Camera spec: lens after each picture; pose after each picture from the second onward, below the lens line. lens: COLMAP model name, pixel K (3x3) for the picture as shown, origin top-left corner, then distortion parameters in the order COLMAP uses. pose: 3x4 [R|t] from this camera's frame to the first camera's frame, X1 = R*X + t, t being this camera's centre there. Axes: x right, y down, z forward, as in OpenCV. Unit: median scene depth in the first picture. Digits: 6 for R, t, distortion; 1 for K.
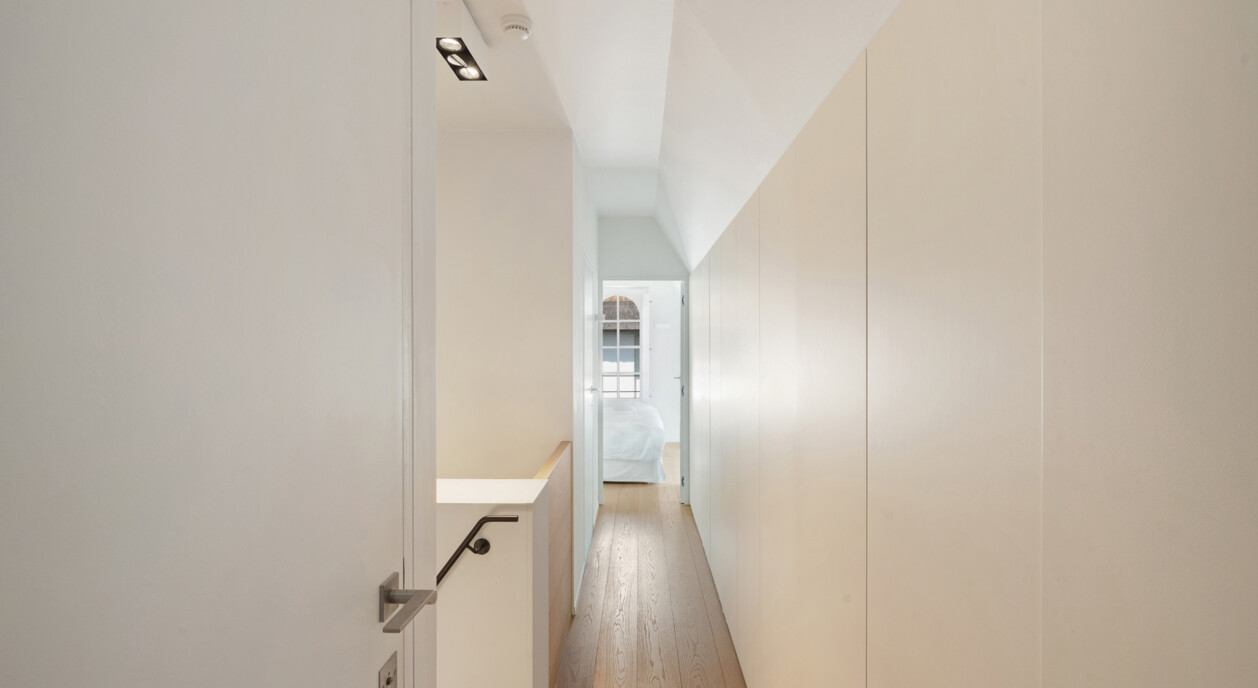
lens RADIAL K [[592.3, 0, 629.0], [0, 592.3, 344.0], [0, 0, 1]] dist [-0.000002, -0.000003]
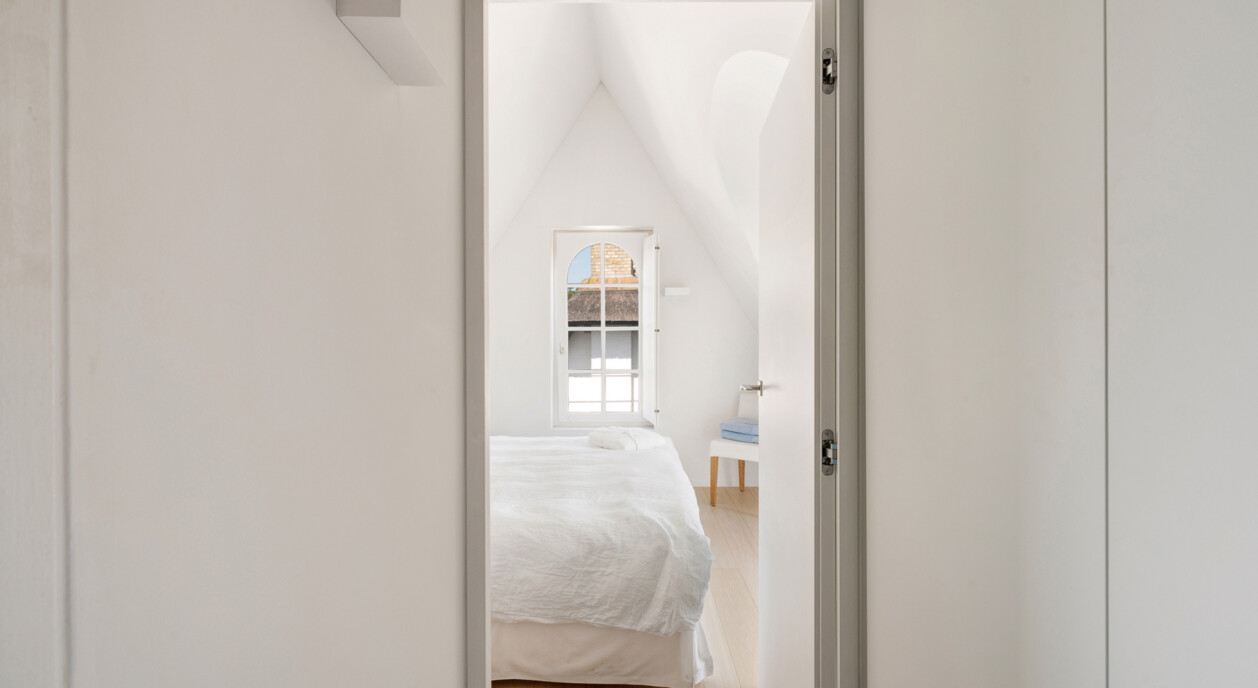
lens RADIAL K [[504.5, 0, 632.4], [0, 504.5, 334.8], [0, 0, 1]] dist [-0.002585, -0.000091]
pose [[0.999966, 0.000804, 0.008199, 0.007918], [-0.000624, 0.999757, -0.022046, 0.024549], [-0.008215, 0.022040, 0.999723, 0.521319]]
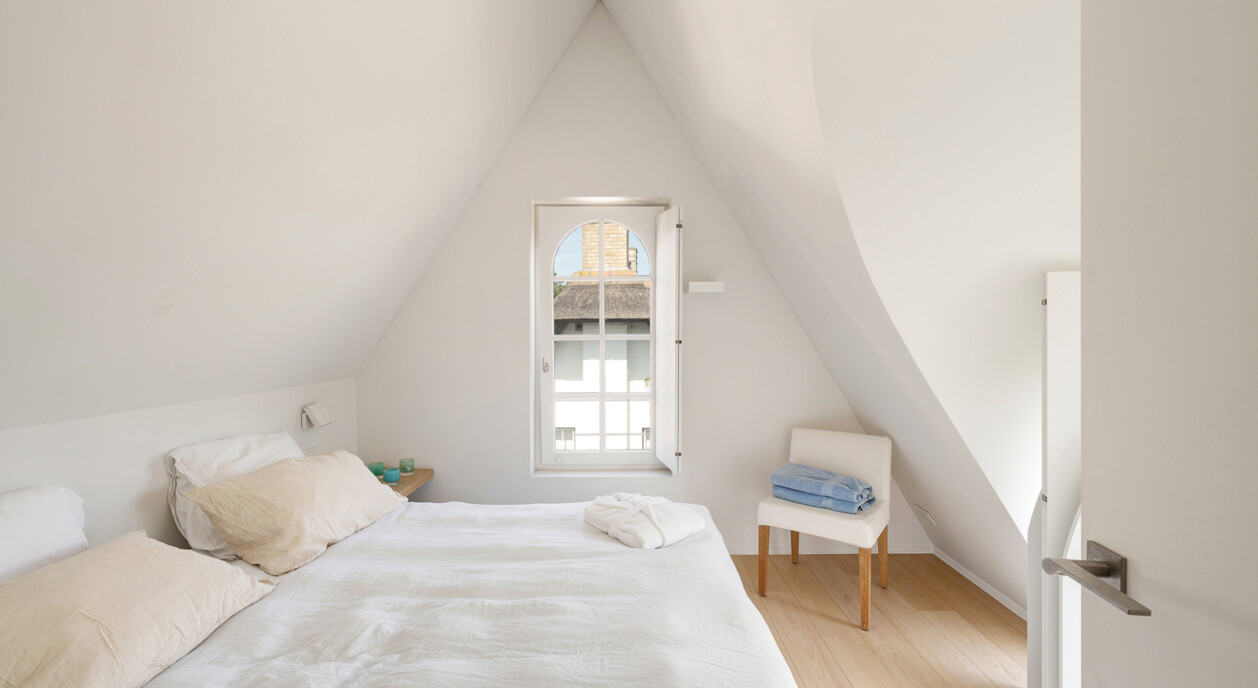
lens RADIAL K [[504.5, 0, 632.4], [0, 504.5, 334.8], [0, 0, 1]] dist [-0.002585, -0.000091]
pose [[0.999642, 0.000762, 0.026744, -0.006095], [-0.000485, 0.999946, -0.010346, 0.007750], [-0.026750, 0.010329, 0.999589, 0.666479]]
